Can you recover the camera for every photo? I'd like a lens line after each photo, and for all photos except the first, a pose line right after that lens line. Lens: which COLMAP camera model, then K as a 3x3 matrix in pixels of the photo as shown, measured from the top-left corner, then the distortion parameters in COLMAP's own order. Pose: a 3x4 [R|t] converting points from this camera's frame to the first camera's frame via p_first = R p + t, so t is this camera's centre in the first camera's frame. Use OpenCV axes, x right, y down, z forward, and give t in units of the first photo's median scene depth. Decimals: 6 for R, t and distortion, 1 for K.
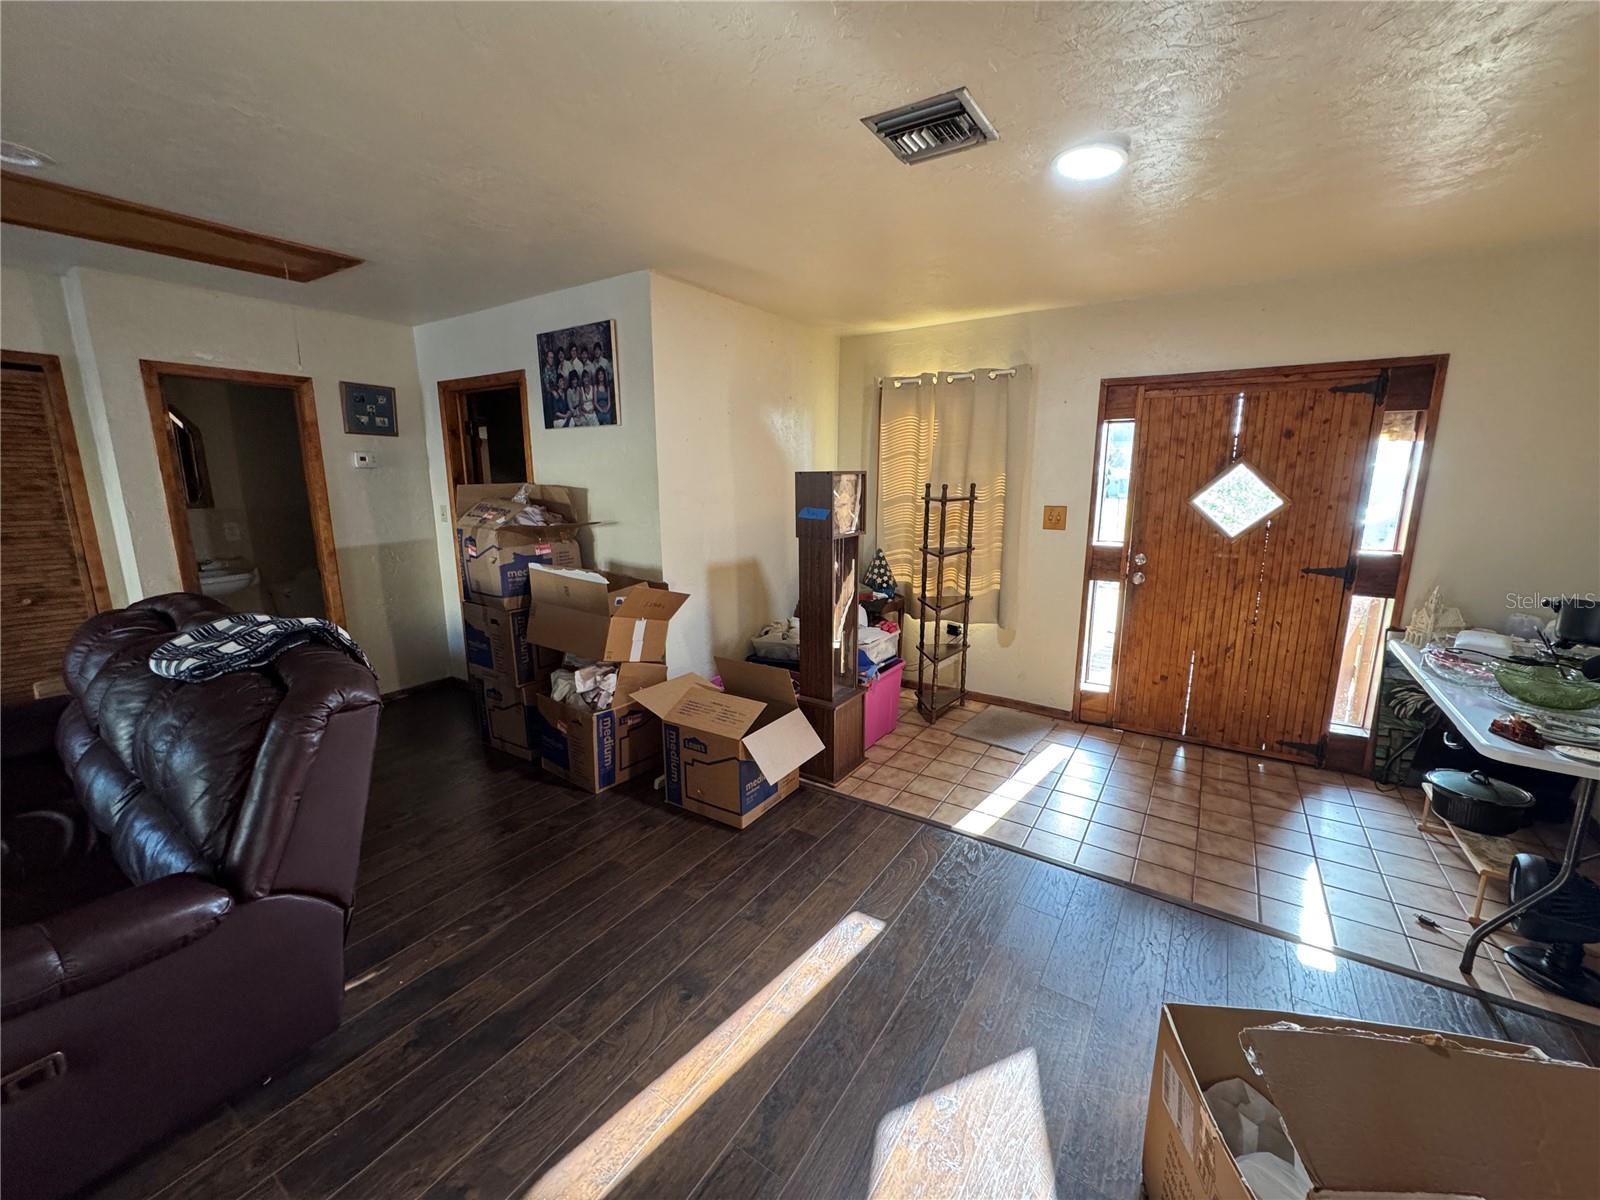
lens RADIAL K [[641.1, 0, 797.0], [0, 641.1, 603.3], [0, 0, 1]] dist [-0.000849, 0.000302]
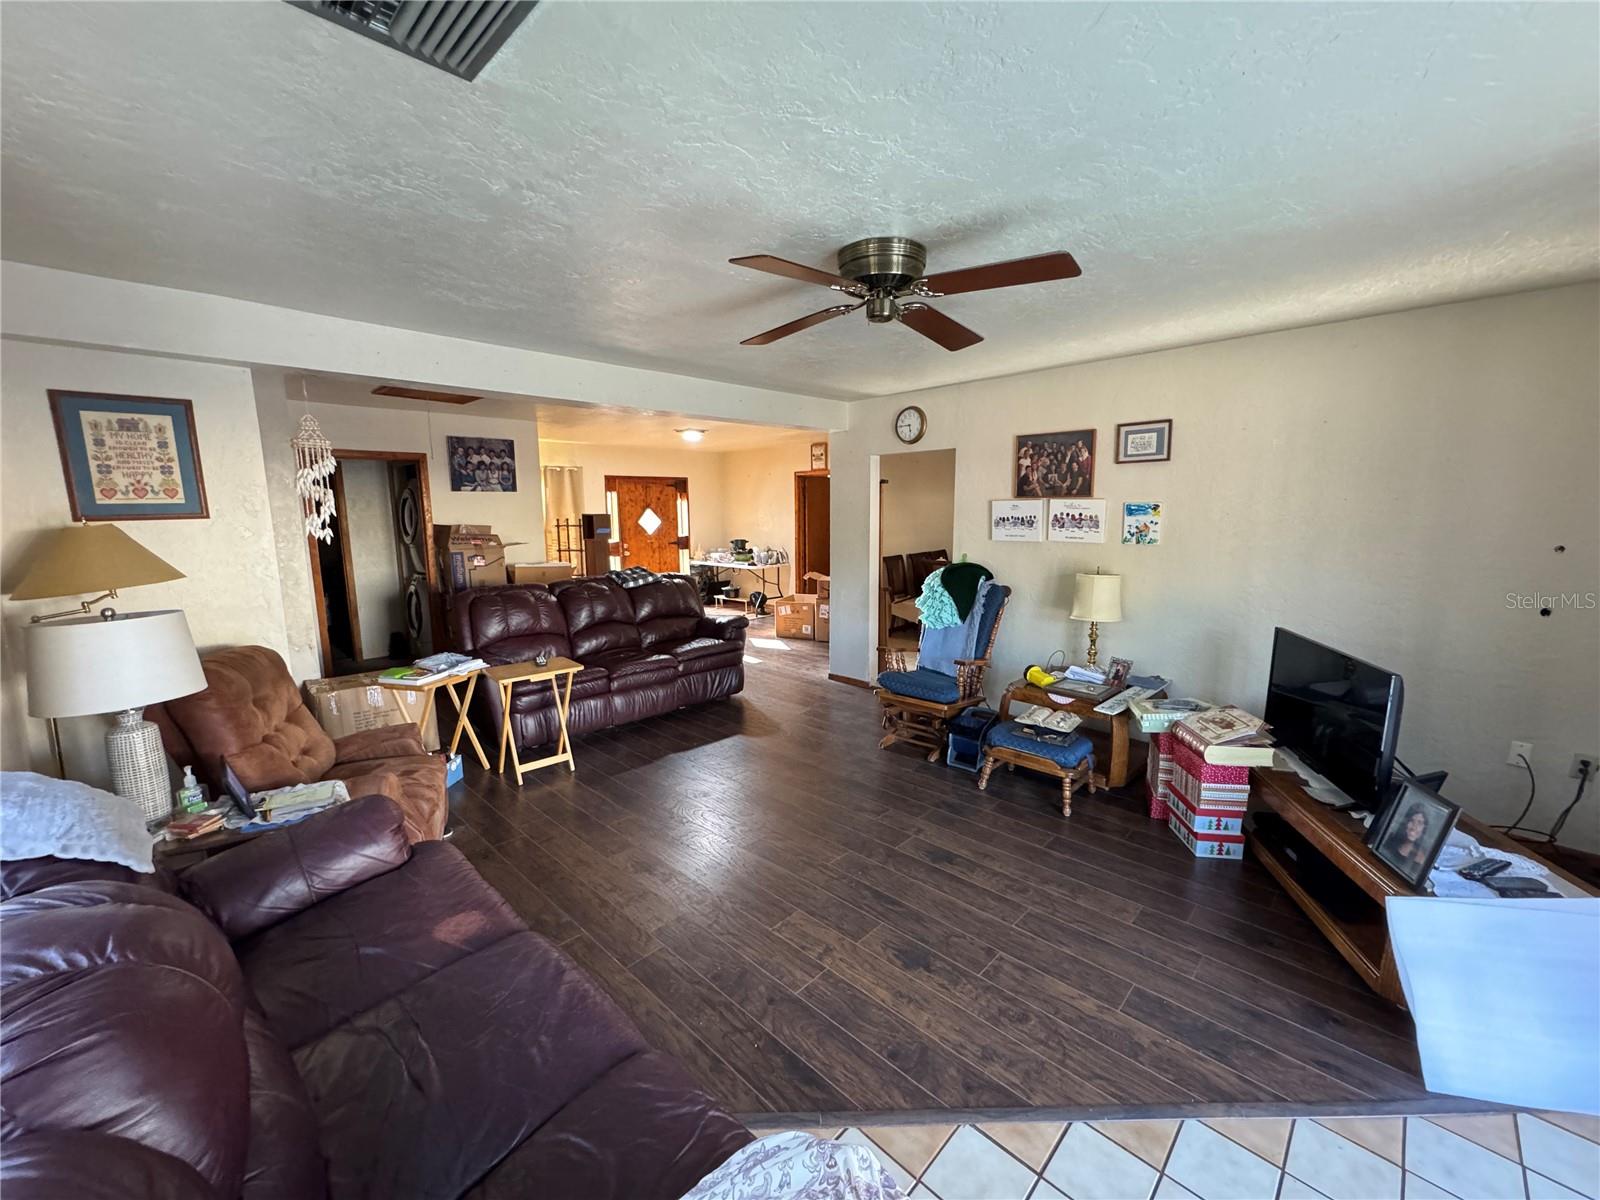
lens RADIAL K [[641.1, 0, 797.0], [0, 641.1, 603.3], [0, 0, 1]] dist [-0.000849, 0.000302]
pose [[0.184114, -0.151163, 0.971211, -2.033367], [0.202489, 0.972741, 0.113015, 0.004149], [-0.961821, 0.175852, 0.209704, -0.168404]]
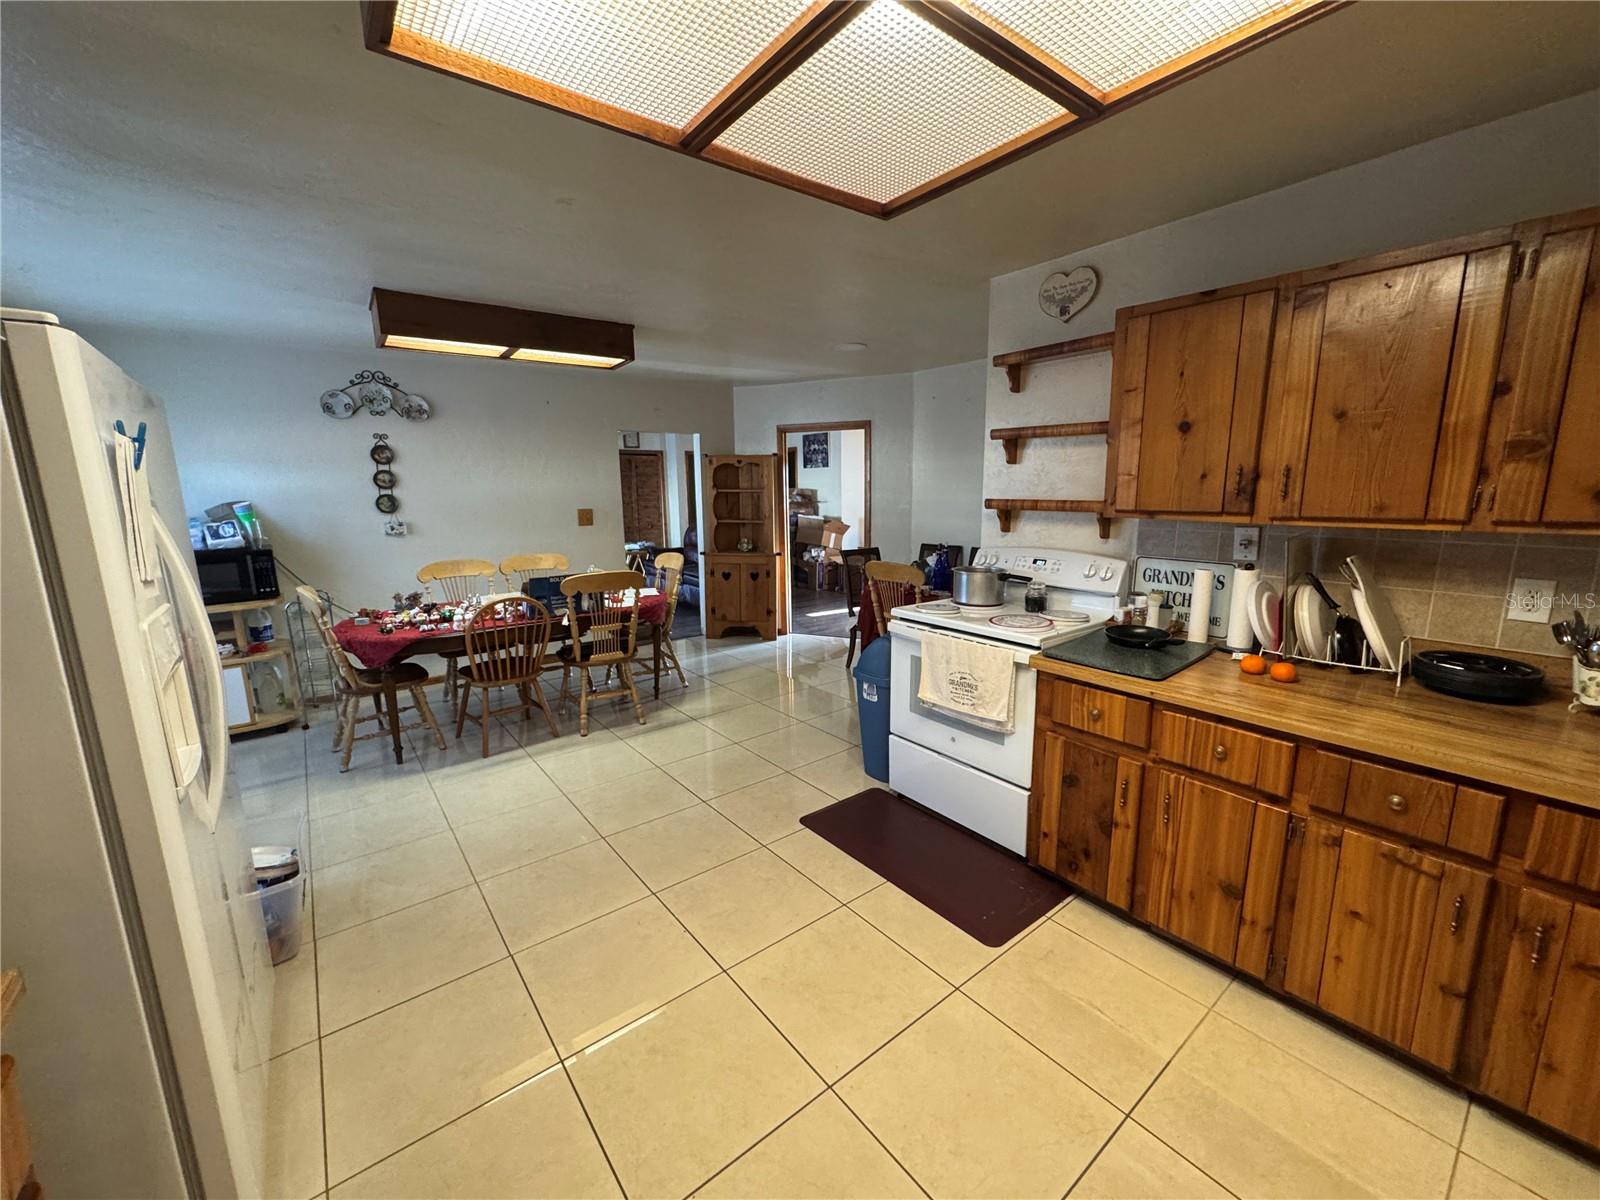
lens RADIAL K [[641.1, 0, 797.0], [0, 641.1, 603.3], [0, 0, 1]] dist [-0.000849, 0.000302]
pose [[0.950054, 0.038672, -0.309682, 0.502112], [-0.041712, 0.999125, -0.003198, 0.350843], [0.309287, 0.015956, 0.950835, -1.780157]]
